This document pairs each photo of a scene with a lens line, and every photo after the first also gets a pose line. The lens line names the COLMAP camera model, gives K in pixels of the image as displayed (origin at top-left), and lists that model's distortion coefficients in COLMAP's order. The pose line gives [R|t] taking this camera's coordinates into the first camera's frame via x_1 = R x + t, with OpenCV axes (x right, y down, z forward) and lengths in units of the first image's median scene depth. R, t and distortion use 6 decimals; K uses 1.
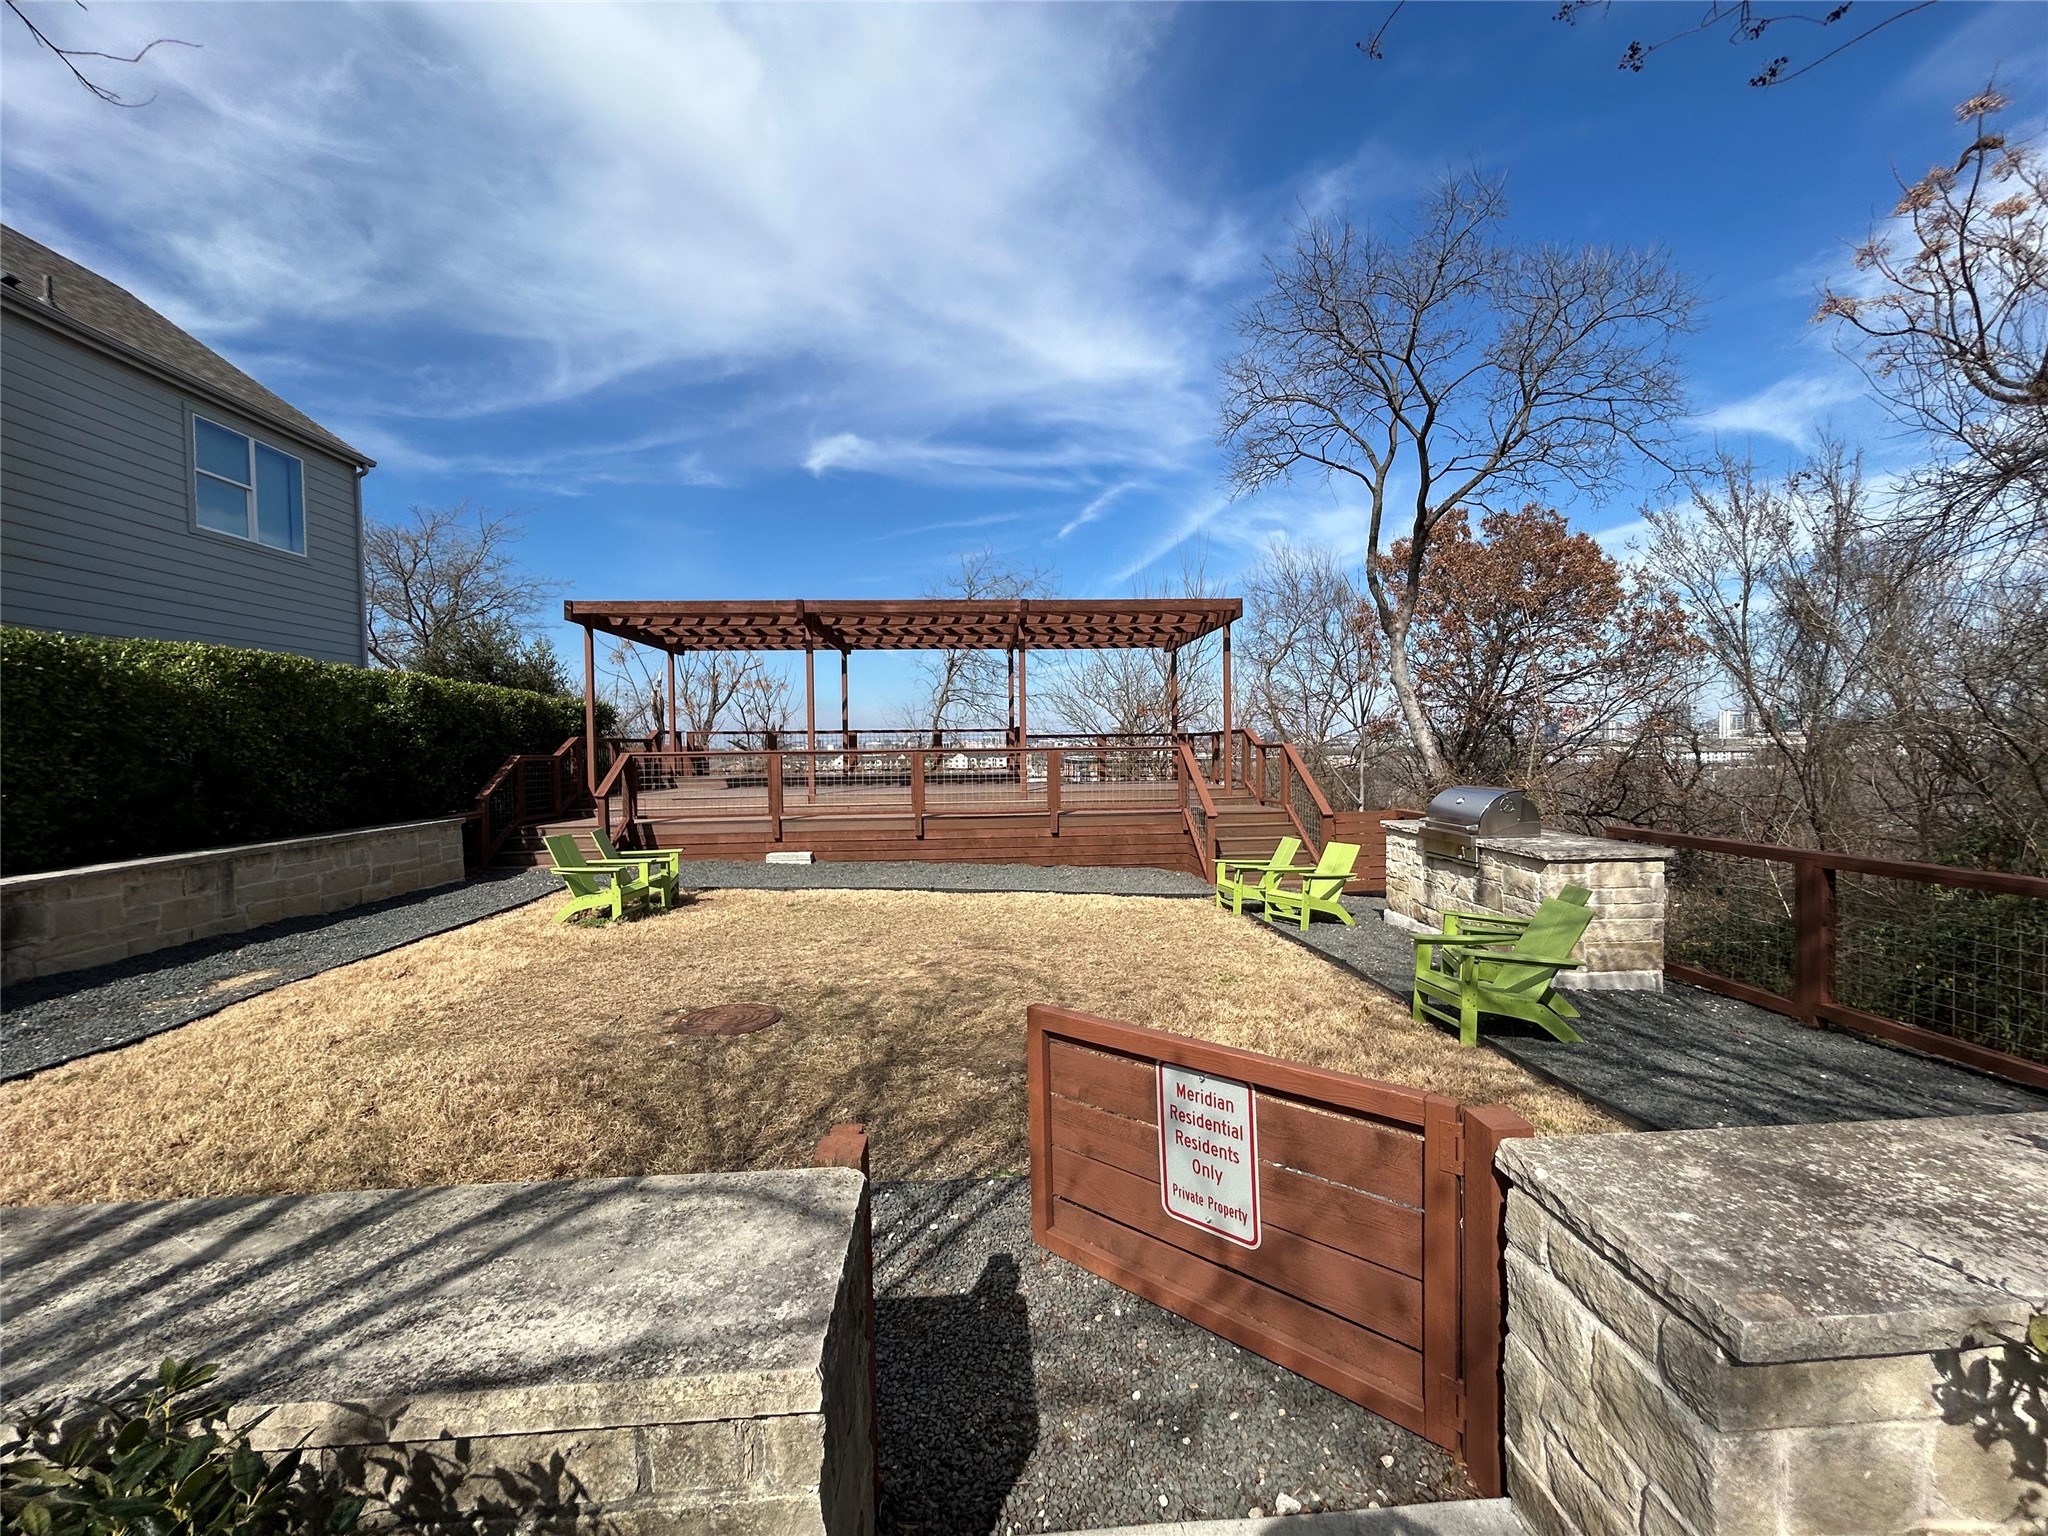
lens RADIAL K [[829.2, 0, 1035.0], [0, 829.2, 766.8], [0, 0, 1]] dist [0.001653, 0.000169]
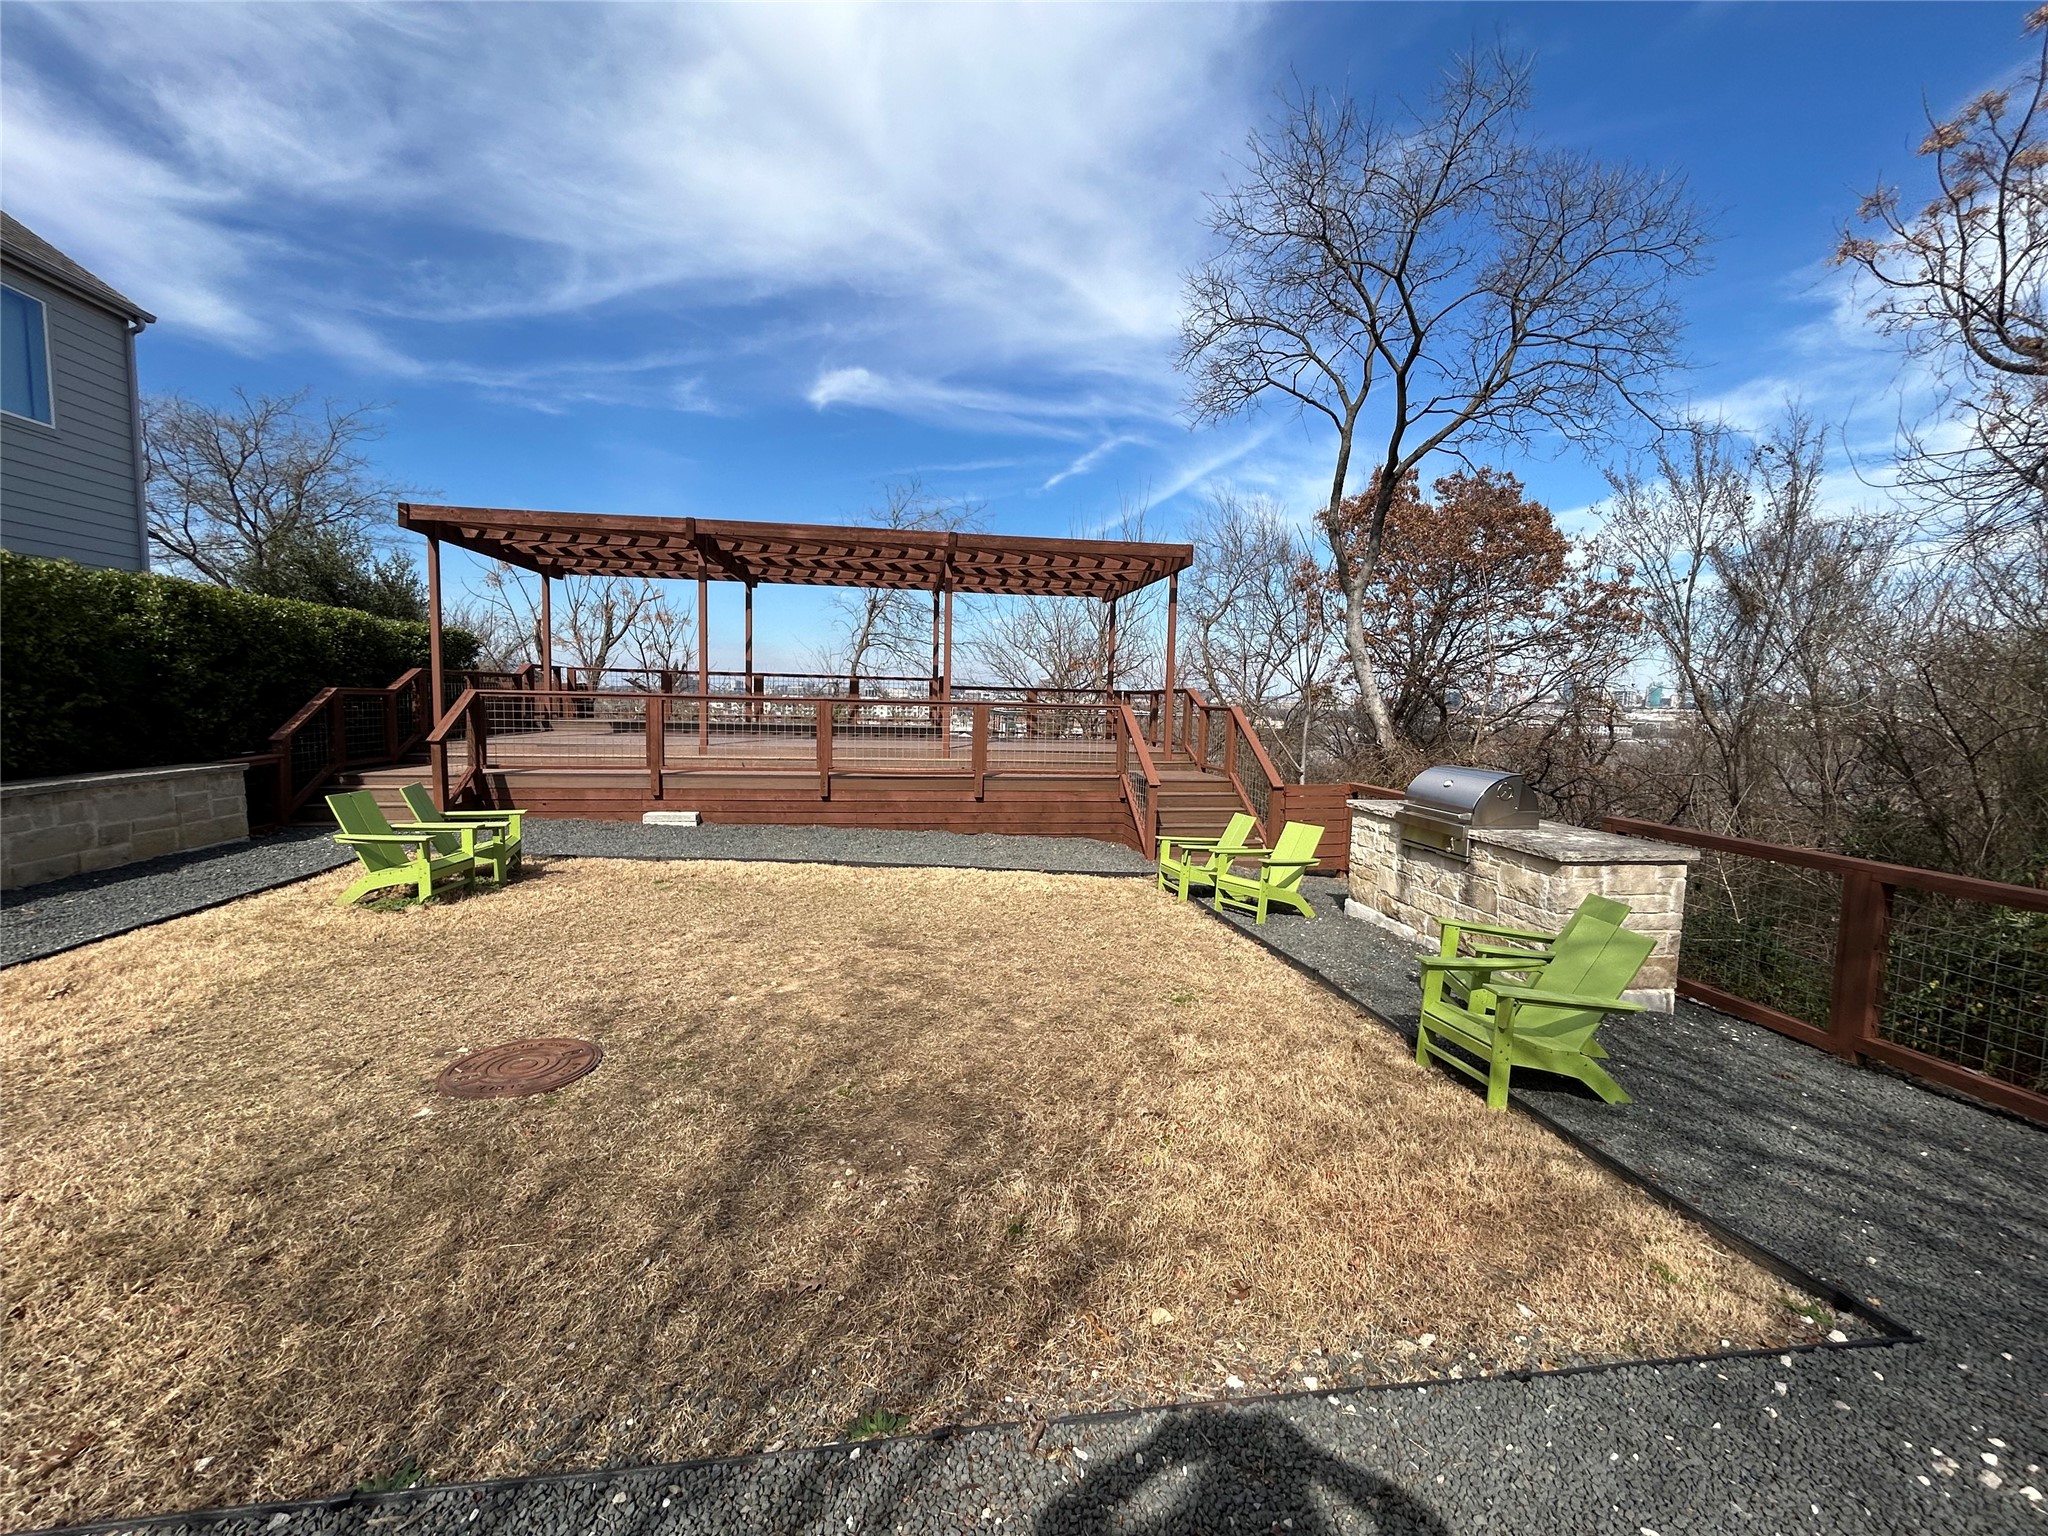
lens RADIAL K [[826.5, 0, 1024.0], [0, 826.5, 768.0], [0, 0, 1]] dist [-0.001048, 0.000430]
pose [[0.996386, 0.031415, 0.078915, 0.000976], [-0.036136, 0.997596, 0.059126, -0.006665], [-0.076868, -0.061764, 0.995126, 0.111091]]
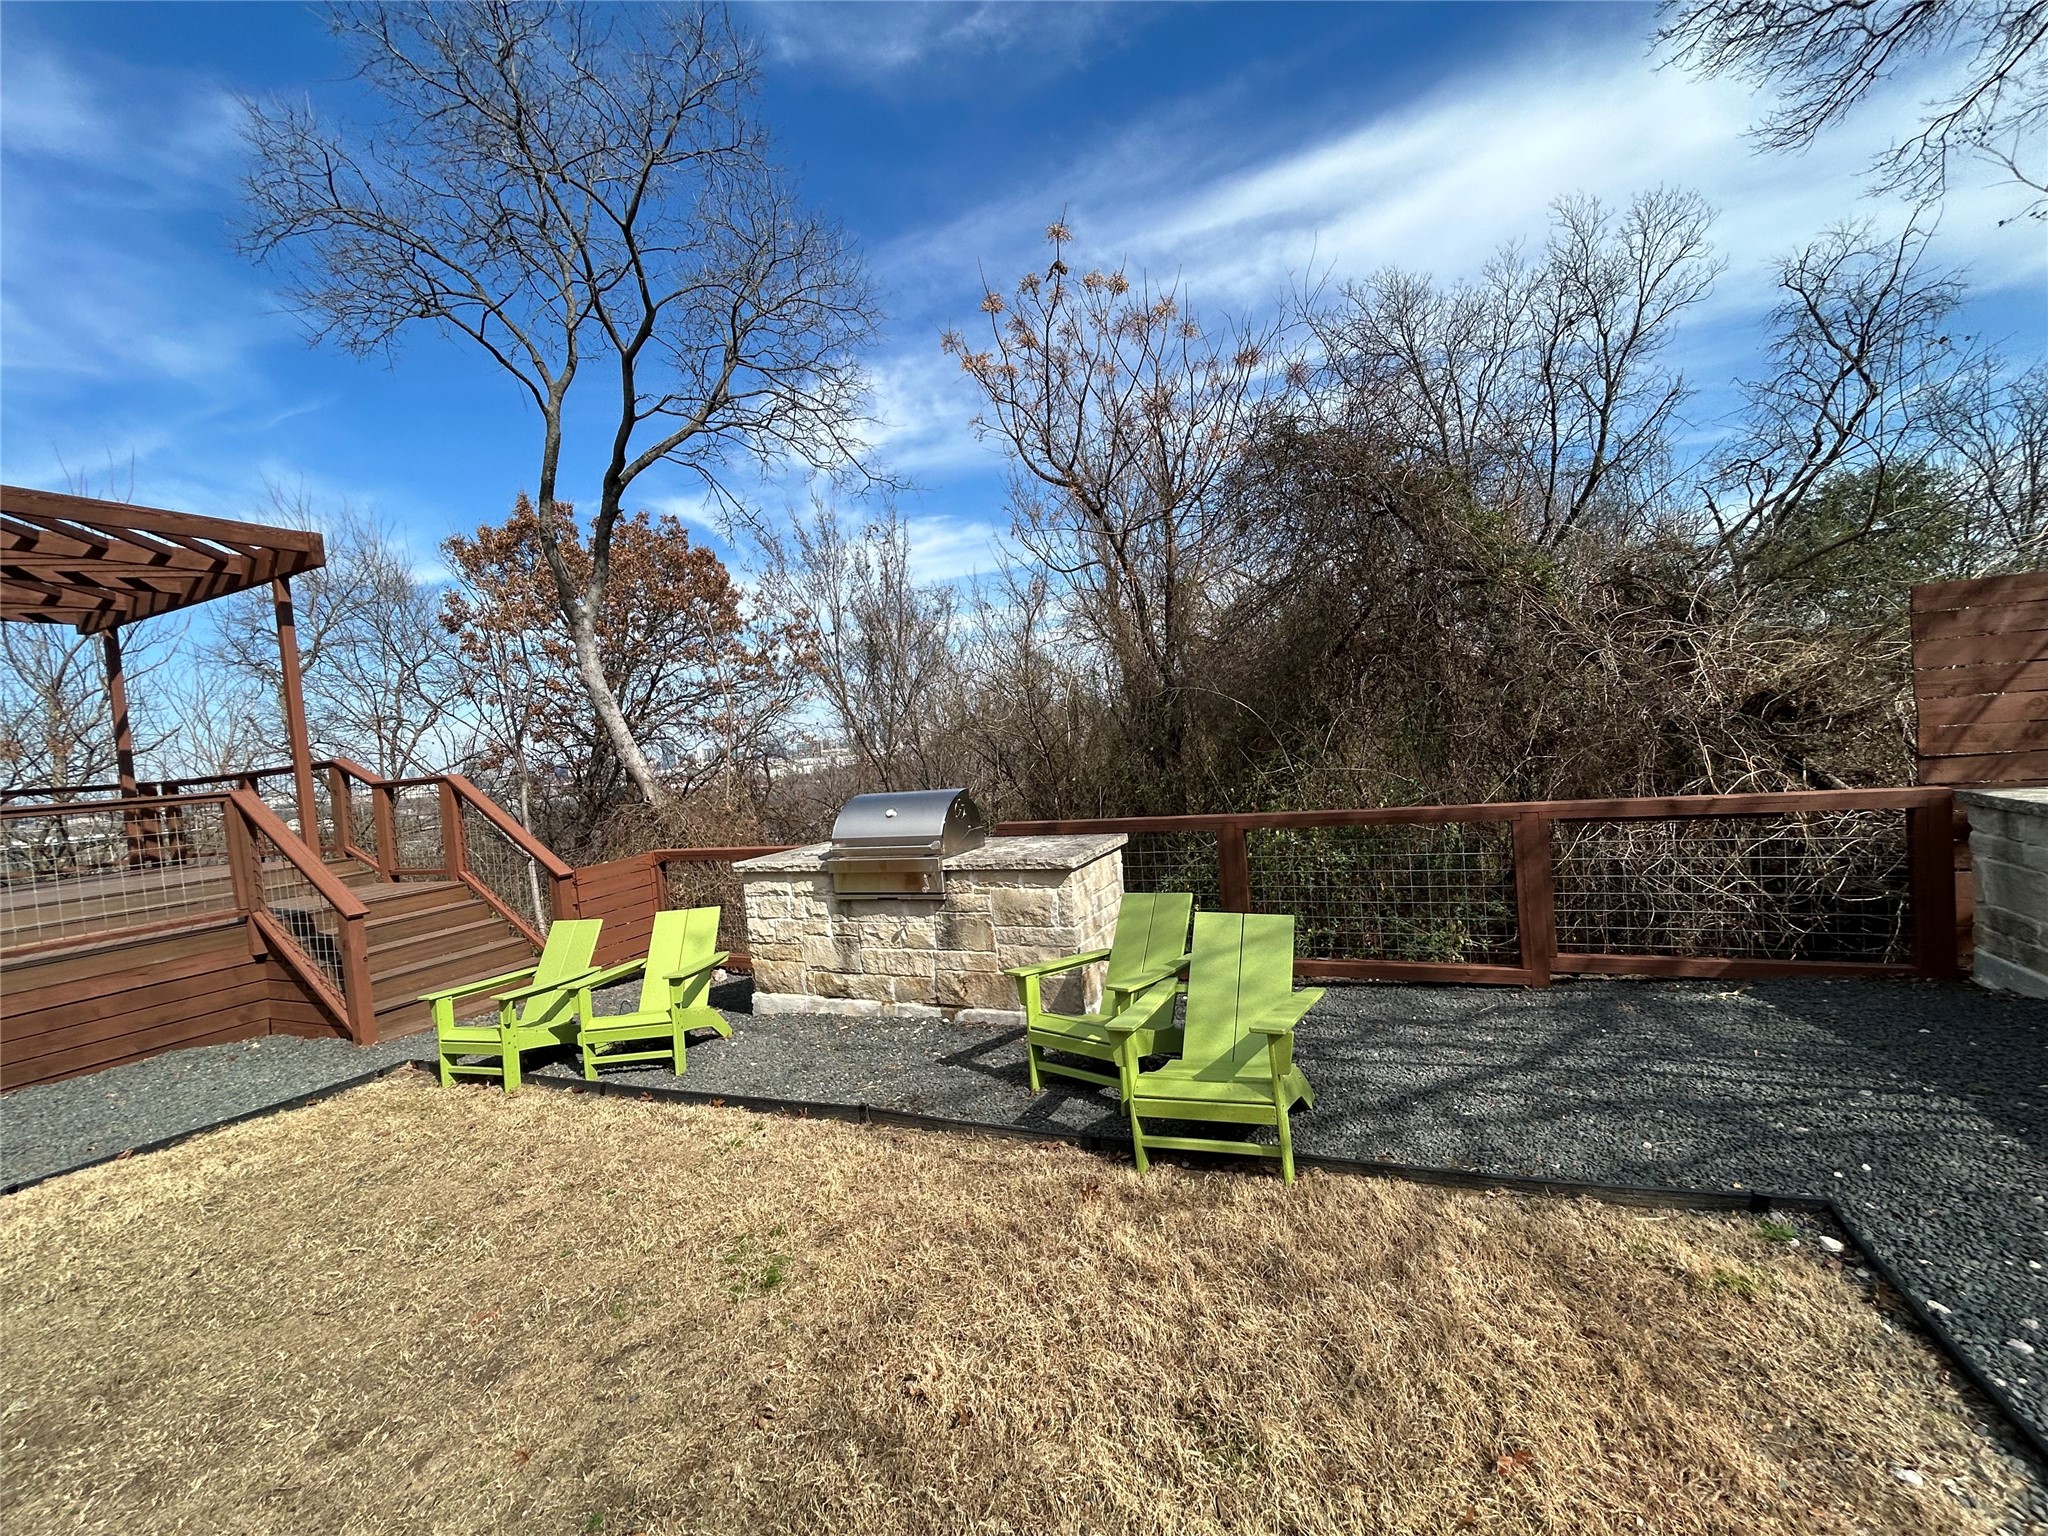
lens RADIAL K [[826.5, 0, 1024.0], [0, 826.5, 768.0], [0, 0, 1]] dist [-0.001048, 0.000430]
pose [[0.479668, -0.054580, 0.875751, -0.034345], [0.099700, 0.994990, 0.007403, 0.005561], [-0.871767, 0.083762, 0.482707, 0.351296]]
